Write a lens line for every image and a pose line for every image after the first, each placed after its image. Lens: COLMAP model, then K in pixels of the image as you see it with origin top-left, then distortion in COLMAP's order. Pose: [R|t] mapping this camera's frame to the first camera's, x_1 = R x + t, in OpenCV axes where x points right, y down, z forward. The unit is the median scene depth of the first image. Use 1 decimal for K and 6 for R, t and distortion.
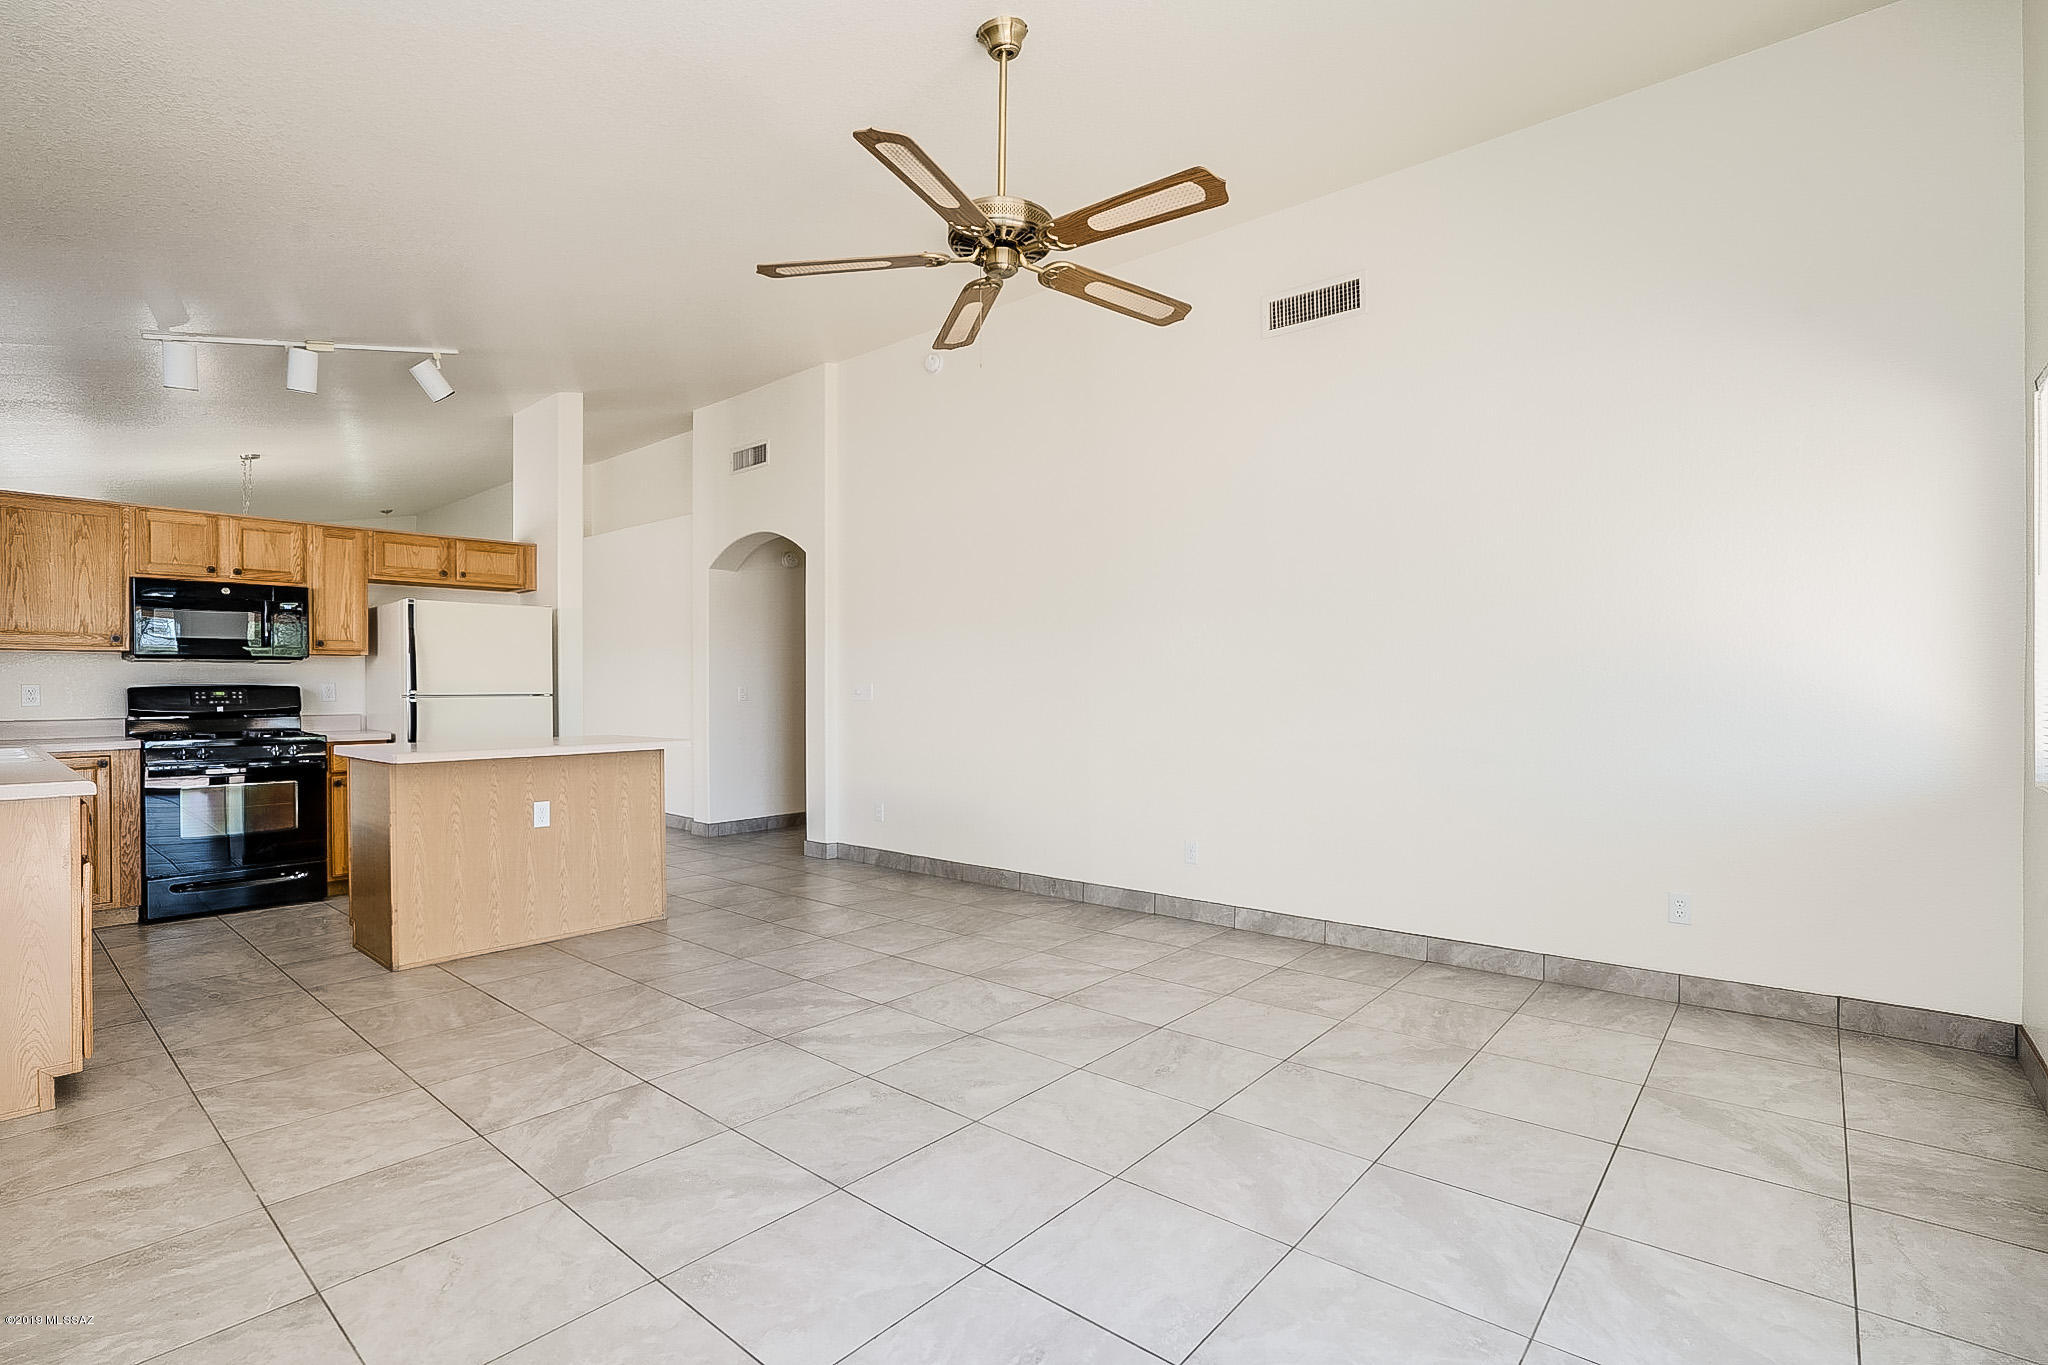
lens RADIAL K [[958.1, 0, 1039.7], [0, 958.1, 686.9], [0, 0, 1]] dist [-0.061366, 0.026102]
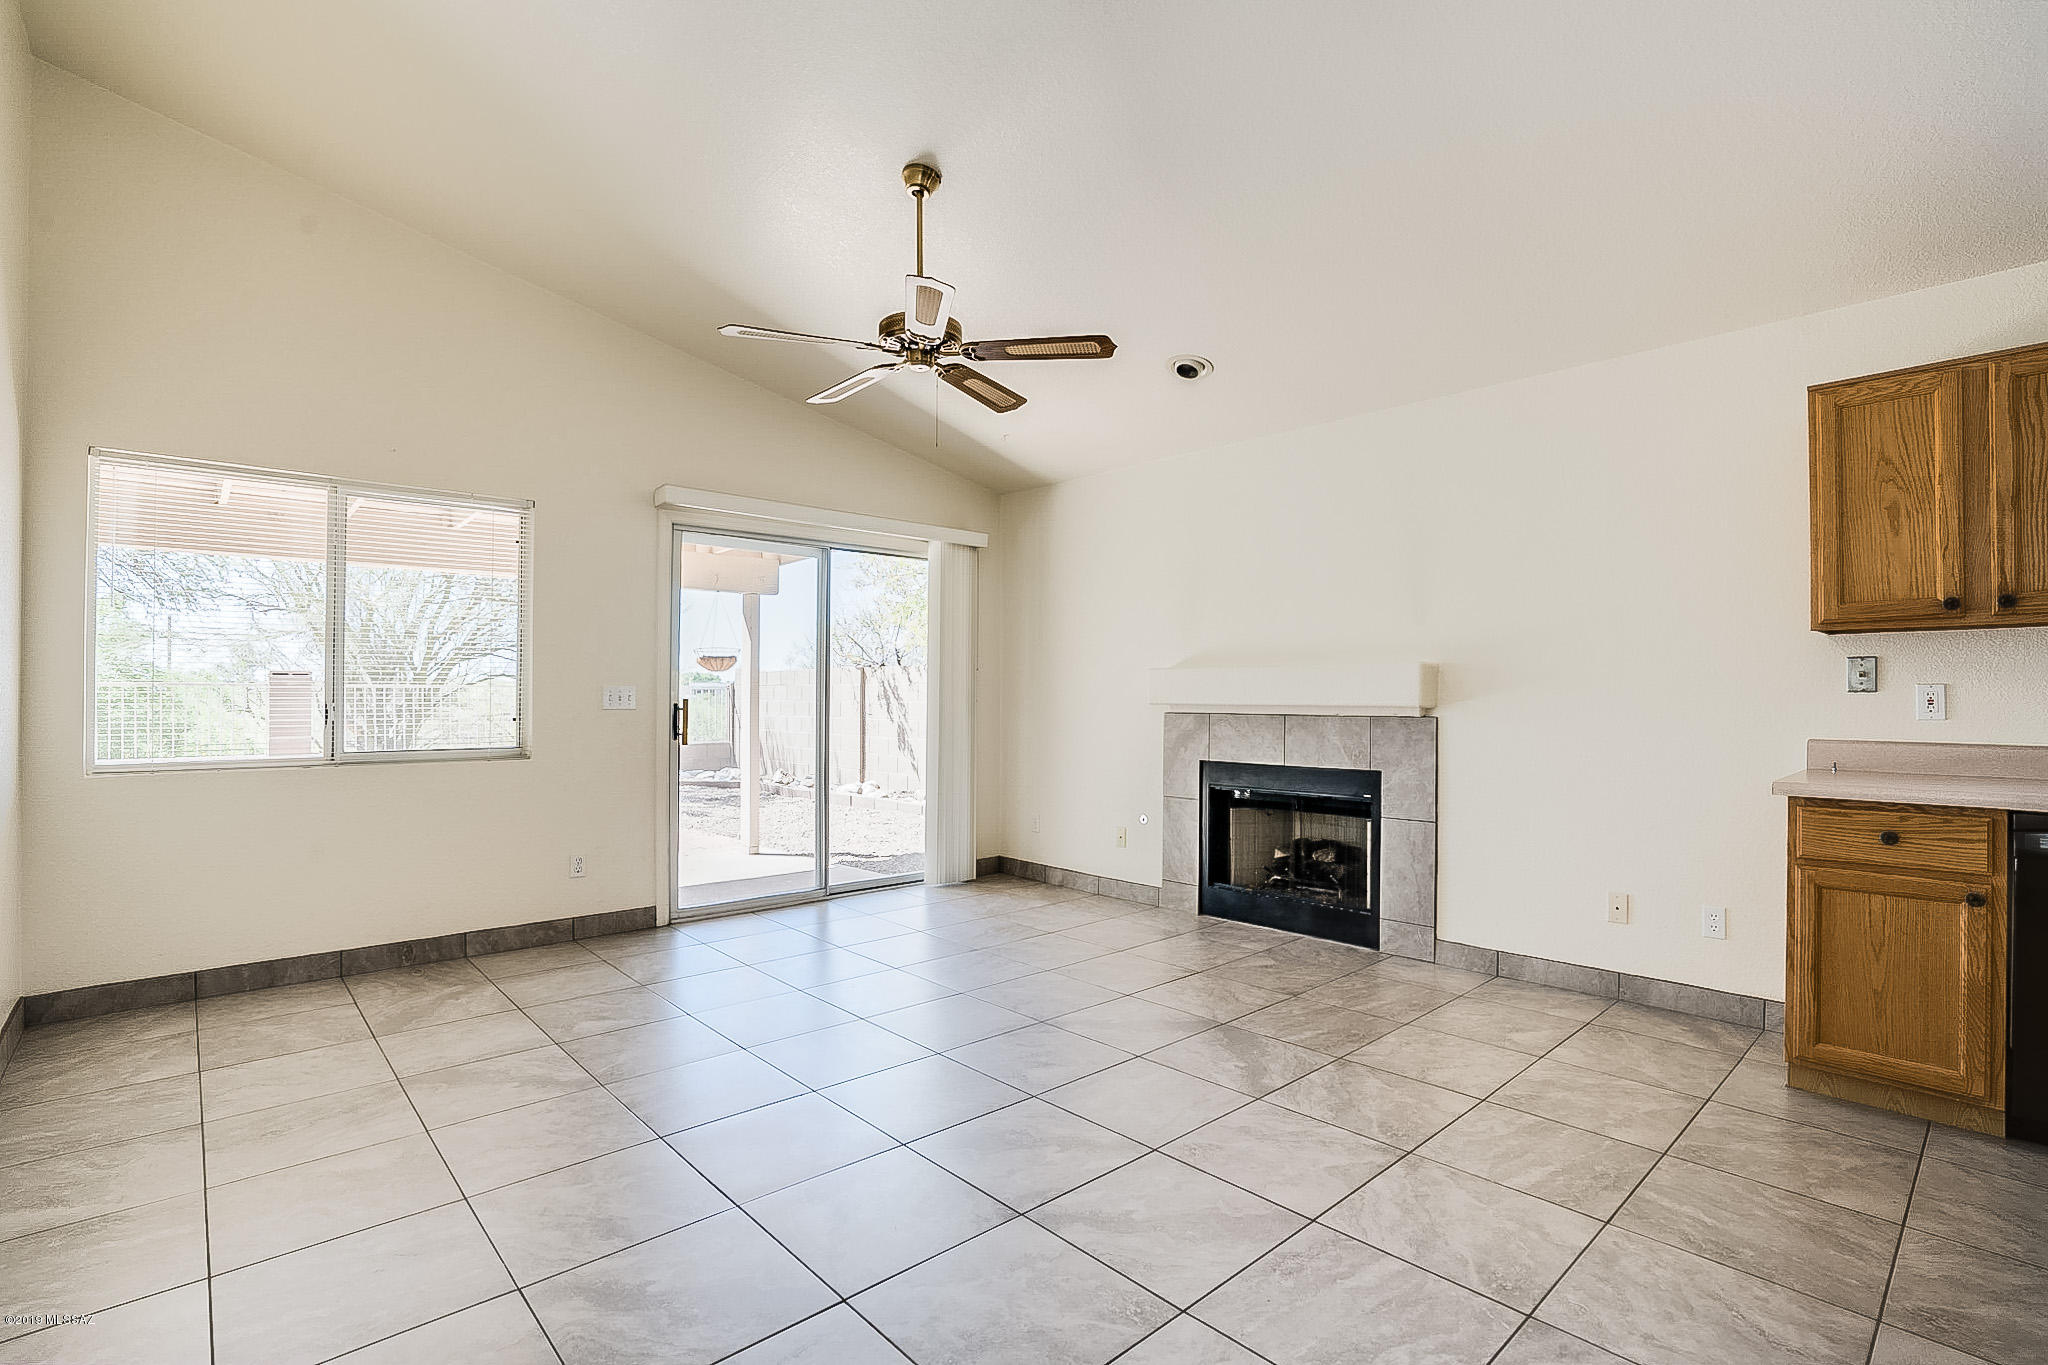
lens RADIAL K [[958.1, 0, 1039.7], [0, 958.1, 686.9], [0, 0, 1]] dist [-0.061366, 0.026102]
pose [[-0.991902, 0.004118, 0.126938, -0.206762], [0.002997, 0.999955, -0.009018, 0.001056], [-0.126969, -0.008565, -0.991870, 1.291555]]
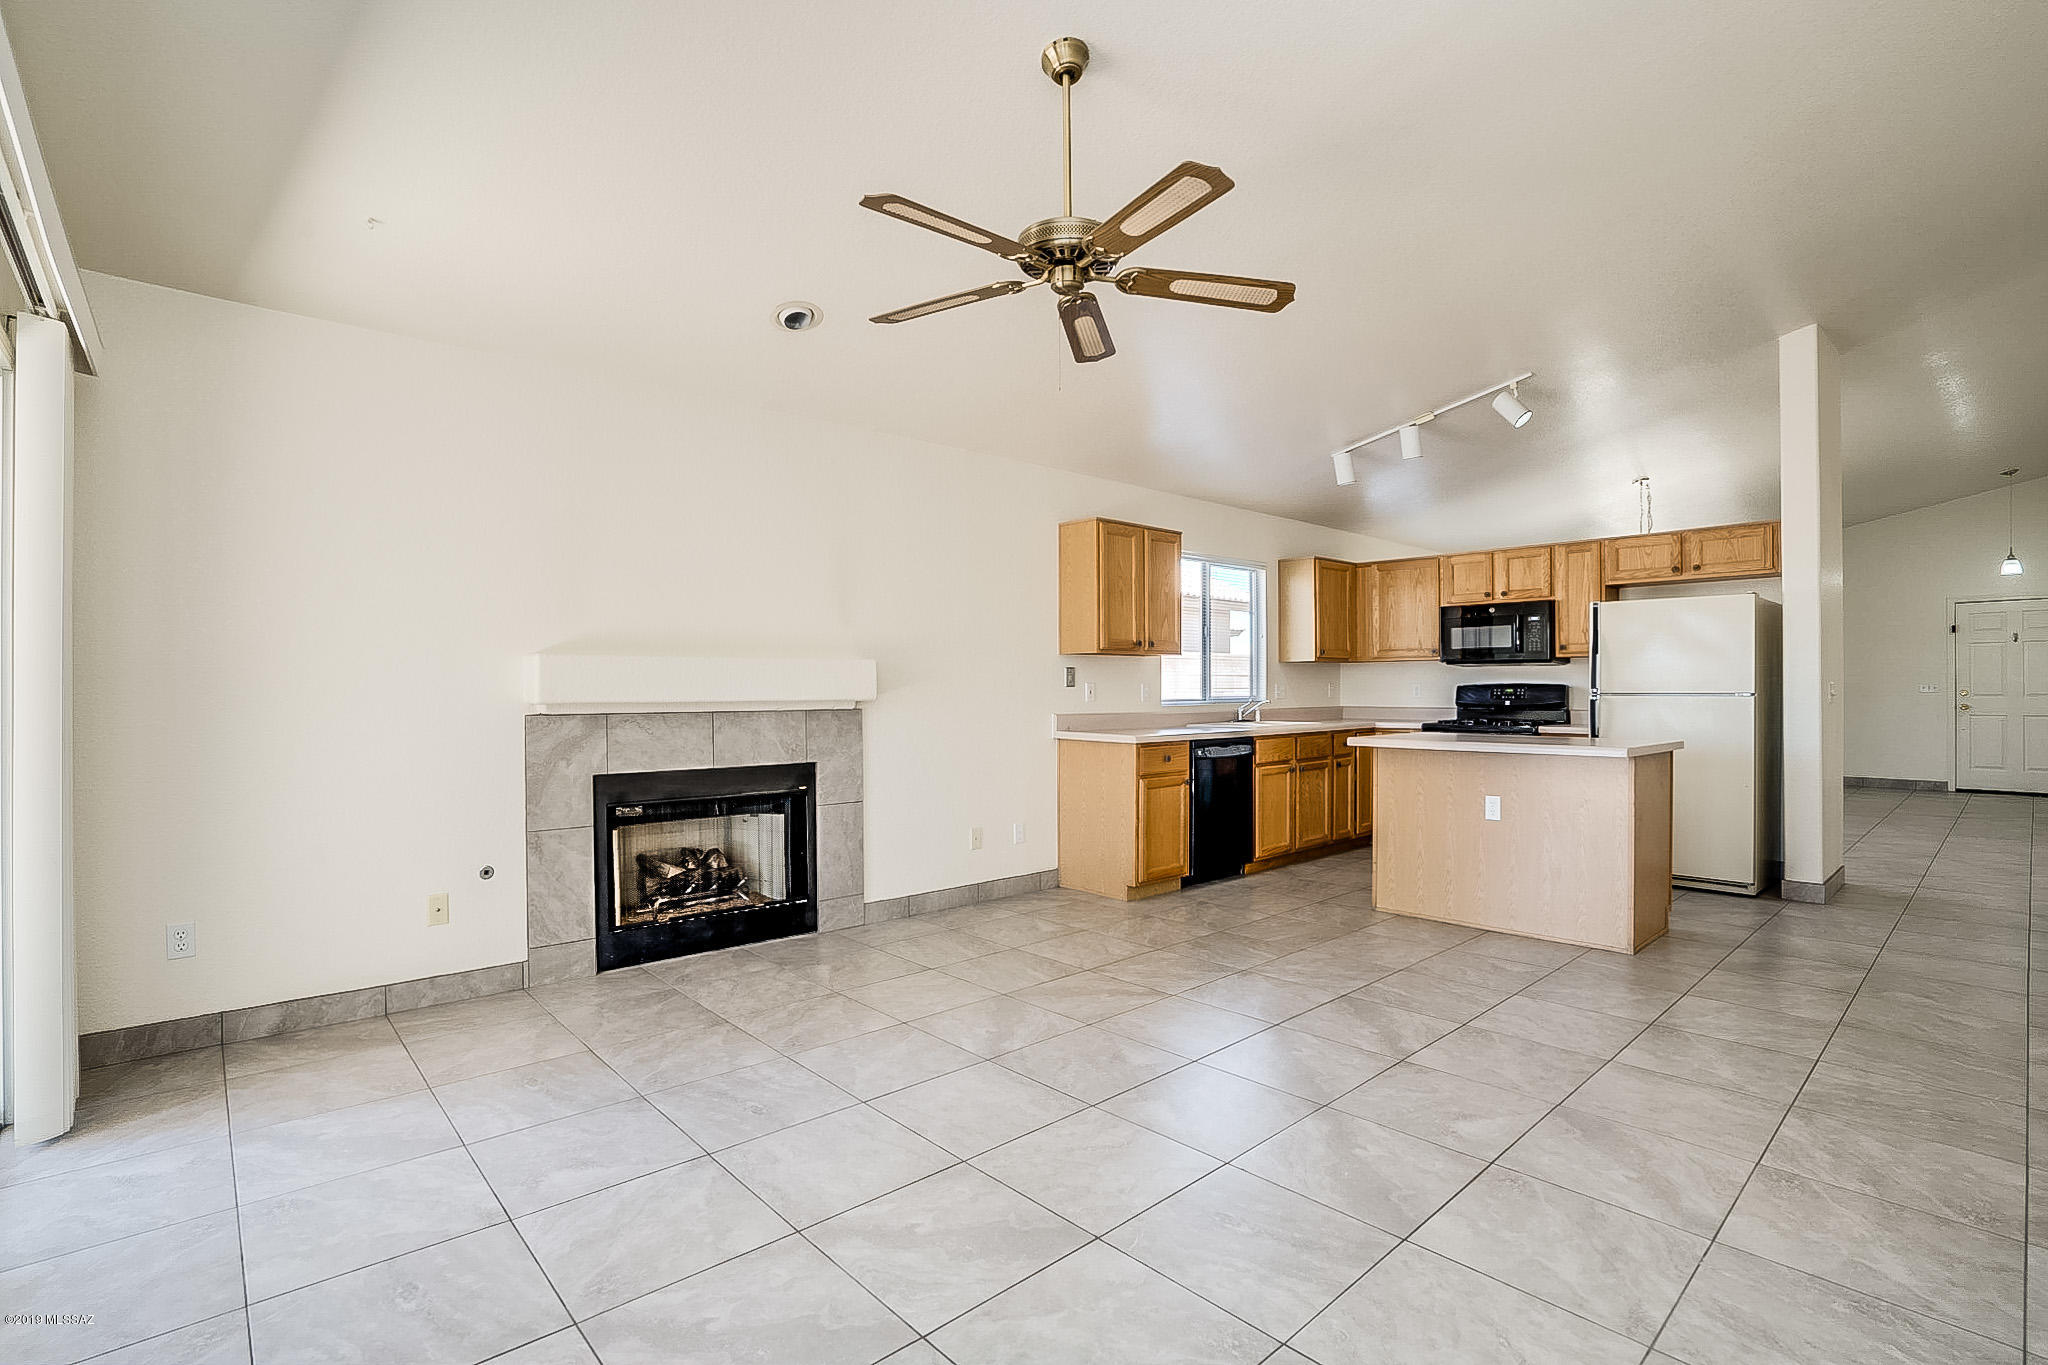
lens RADIAL K [[958.1, 0, 1039.7], [0, 958.1, 686.9], [0, 0, 1]] dist [-0.061366, 0.026102]
pose [[-0.130127, 0.002315, -0.991495, 0.576097], [0.003192, 0.999993, 0.001916, -0.002602], [0.991492, -0.002915, -0.130134, 0.638710]]
